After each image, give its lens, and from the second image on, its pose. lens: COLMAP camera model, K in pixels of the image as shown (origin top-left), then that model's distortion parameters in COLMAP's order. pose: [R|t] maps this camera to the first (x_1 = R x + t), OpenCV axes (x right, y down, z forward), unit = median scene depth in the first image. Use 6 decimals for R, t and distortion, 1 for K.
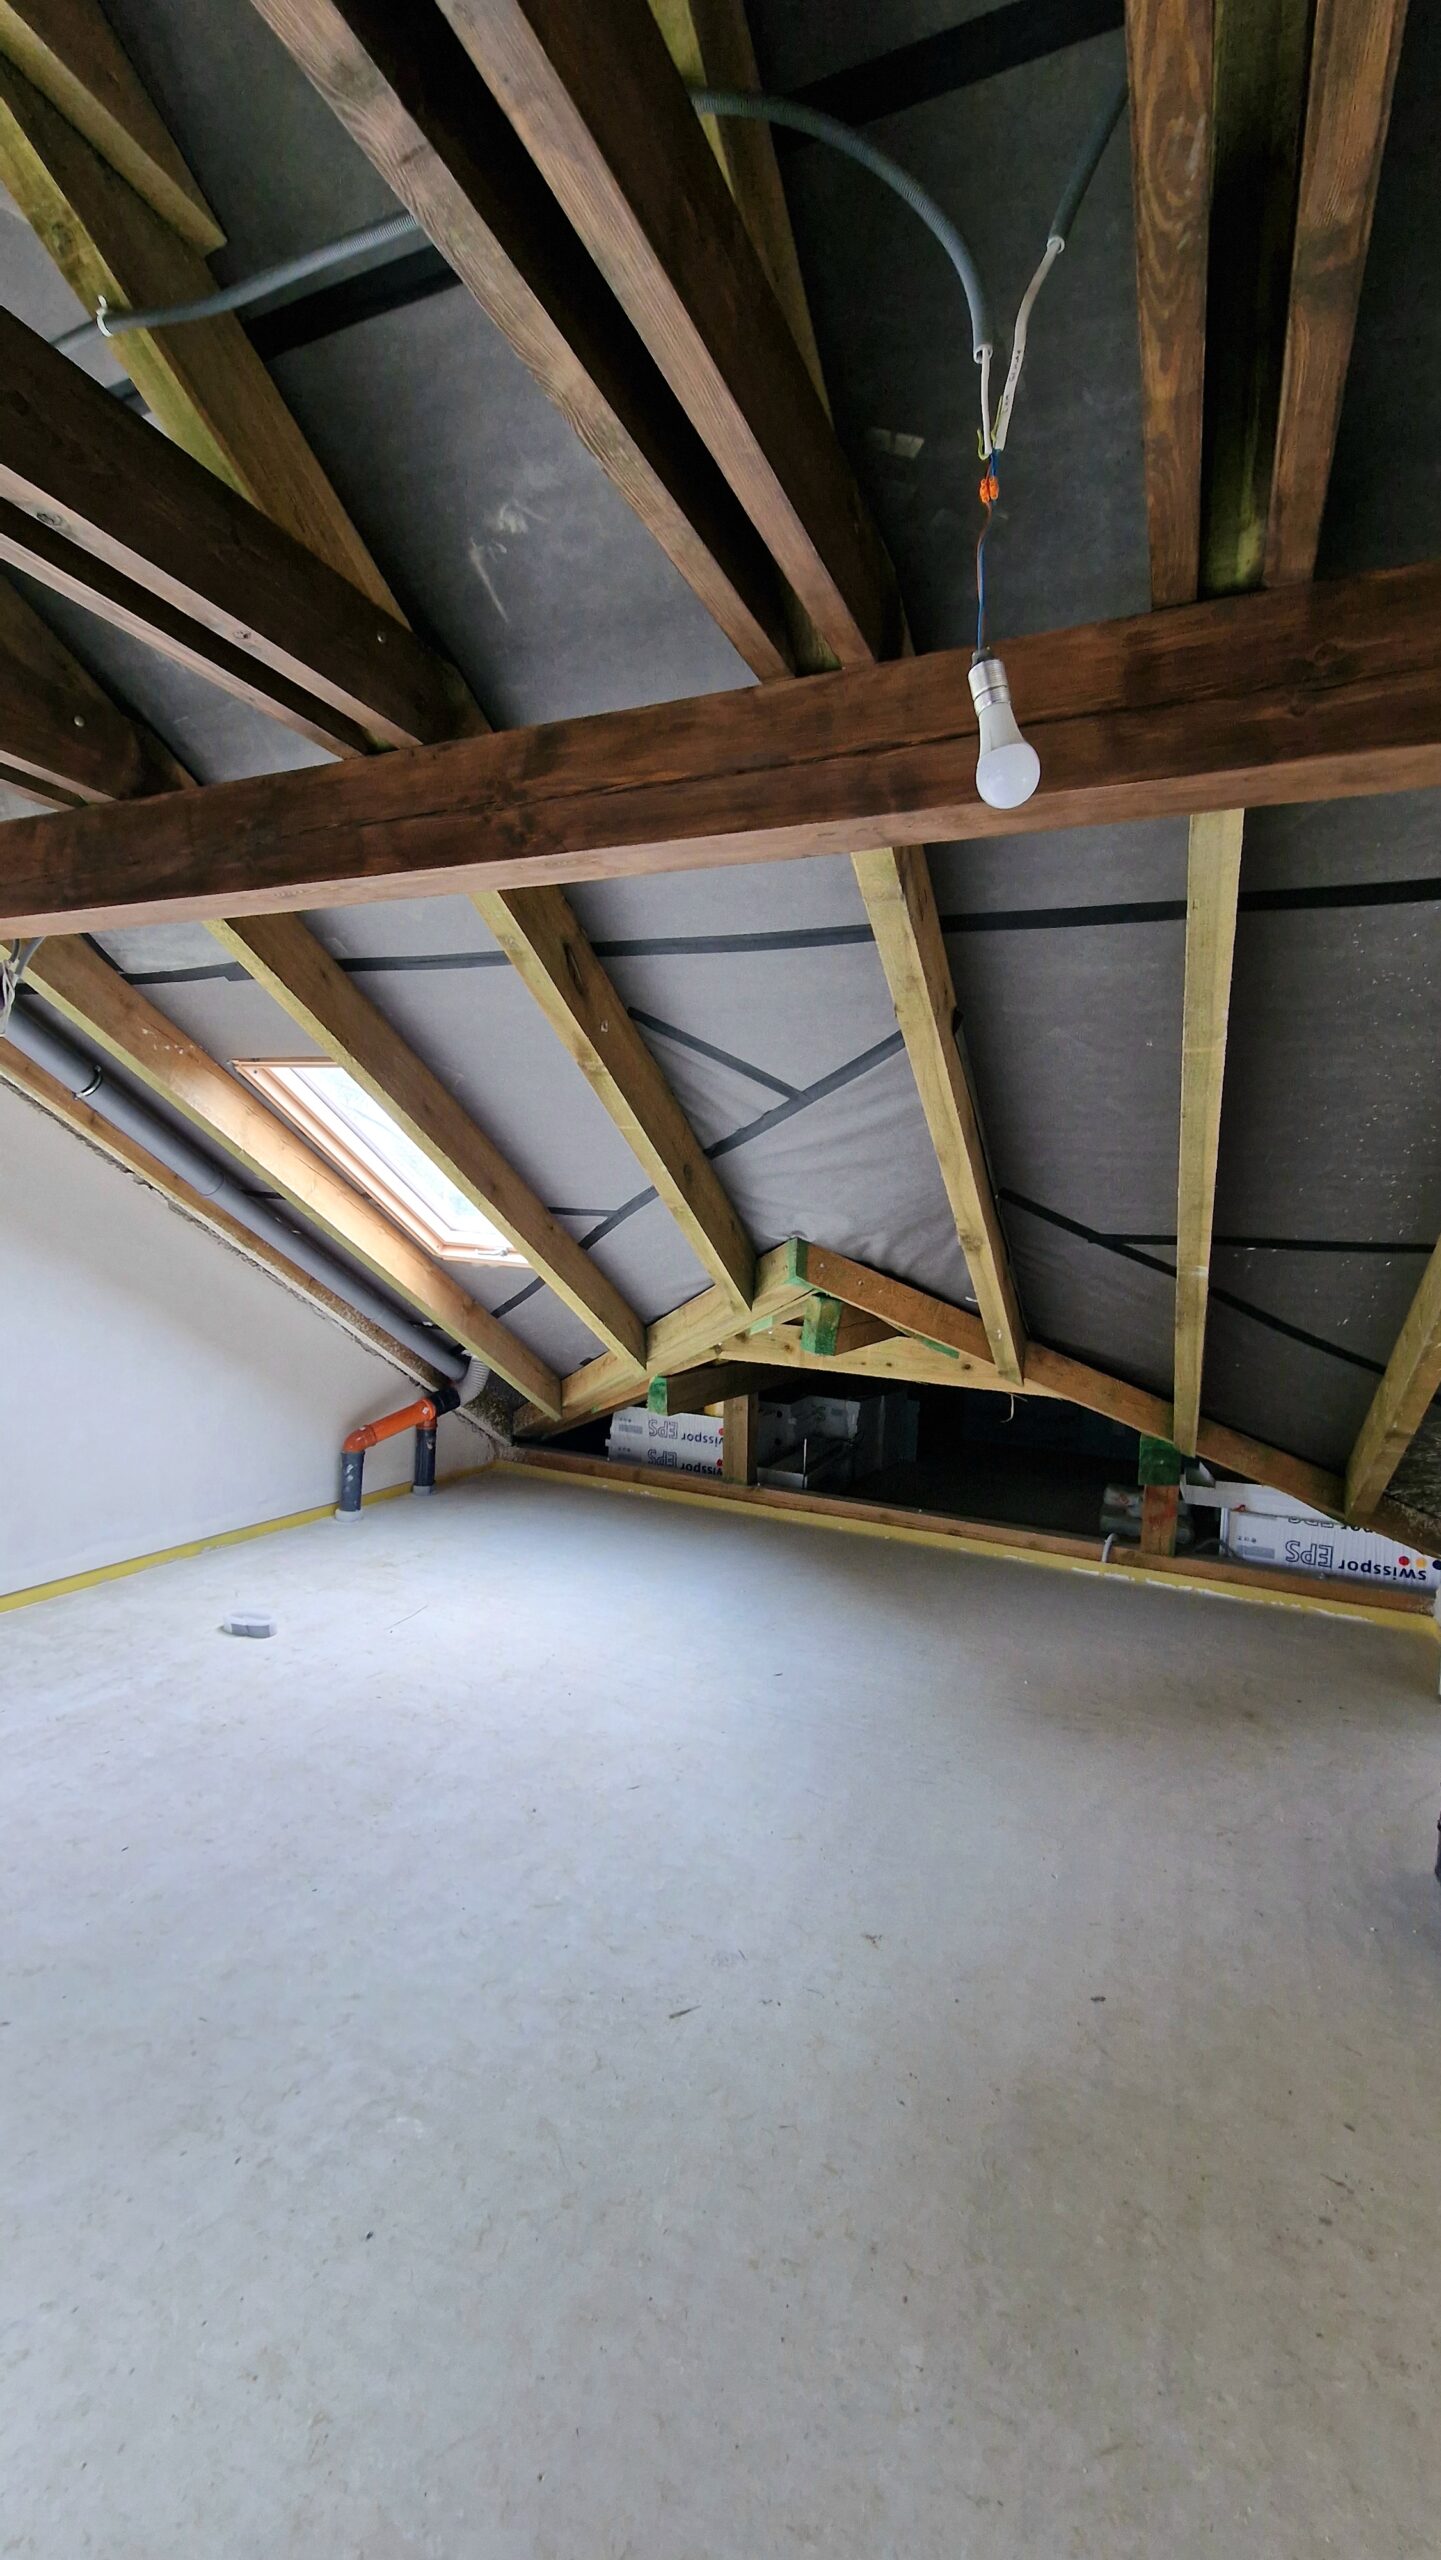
lens RADIAL K [[1043.2, 0, 717.7], [0, 1043.2, 1262.0], [0, 0, 1]] dist [0.003280, -0.006949]
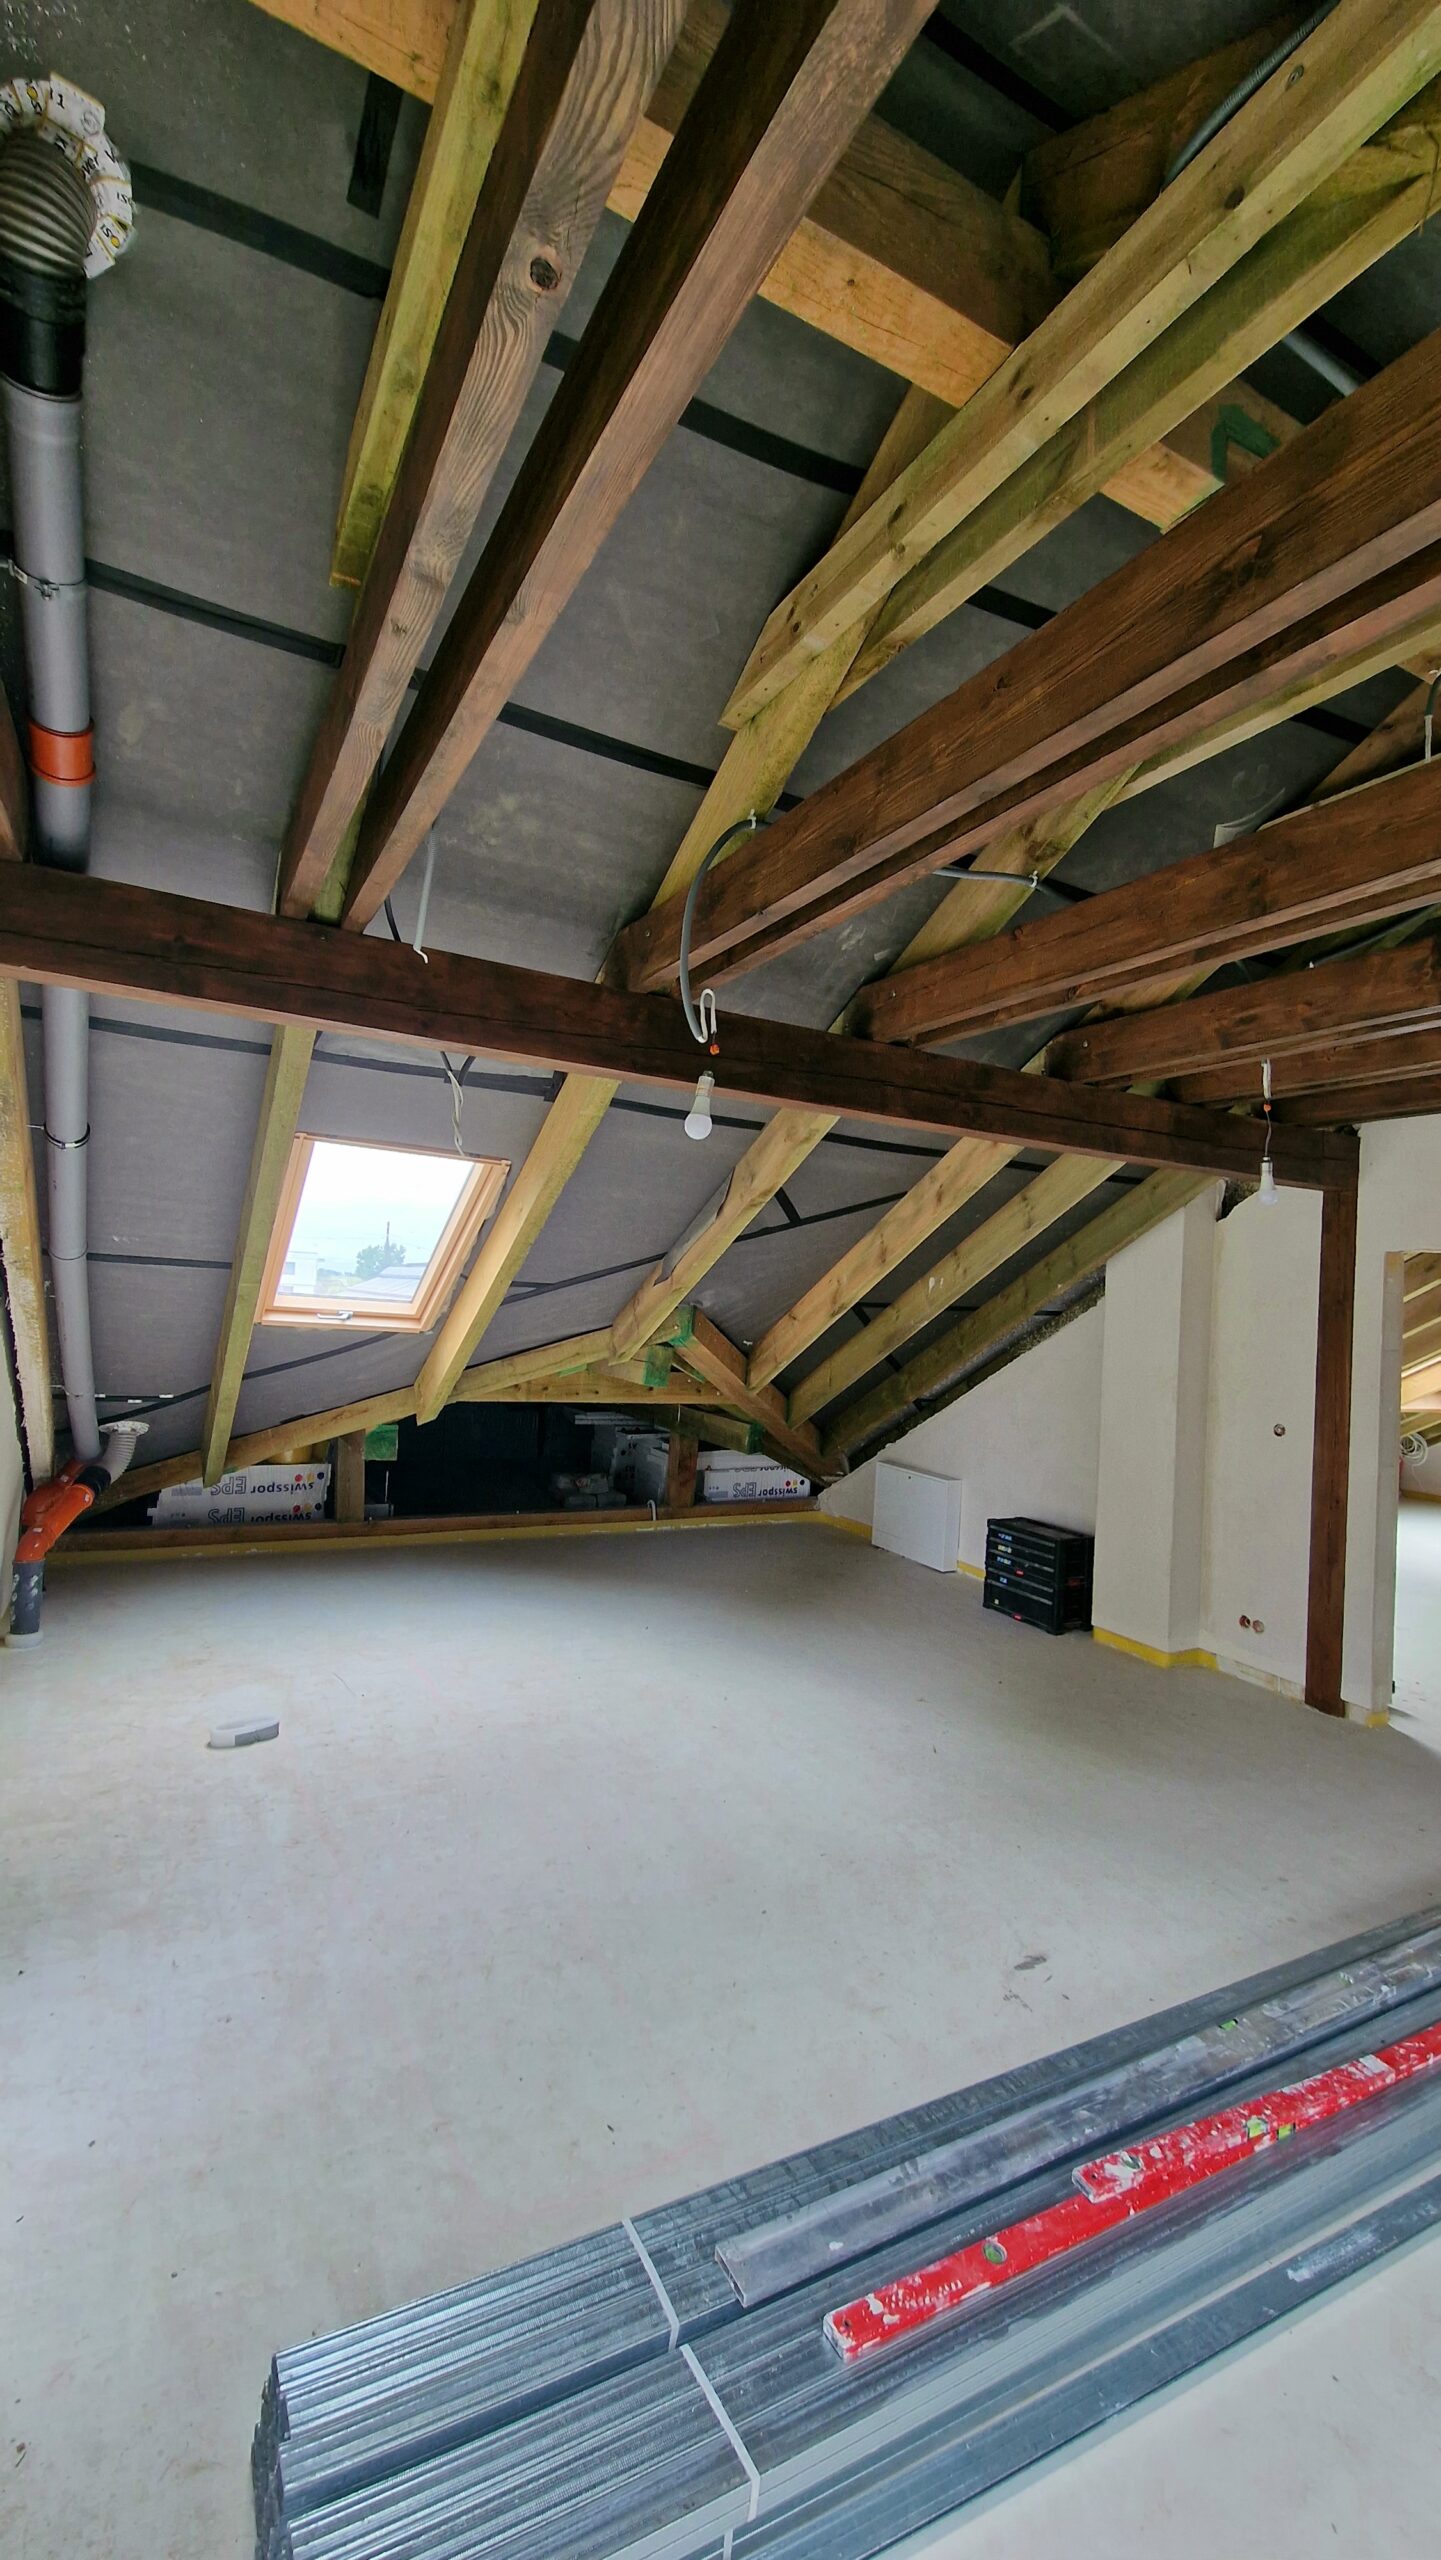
lens RADIAL K [[1043.2, 0, 717.7], [0, 1043.2, 1262.0], [0, 0, 1]] dist [0.003280, -0.006949]
pose [[0.611543, 0.008107, 0.791170, -0.816902], [0.000329, 0.999945, -0.010500, -0.052648], [-0.791211, 0.006681, 0.611506, 0.087535]]
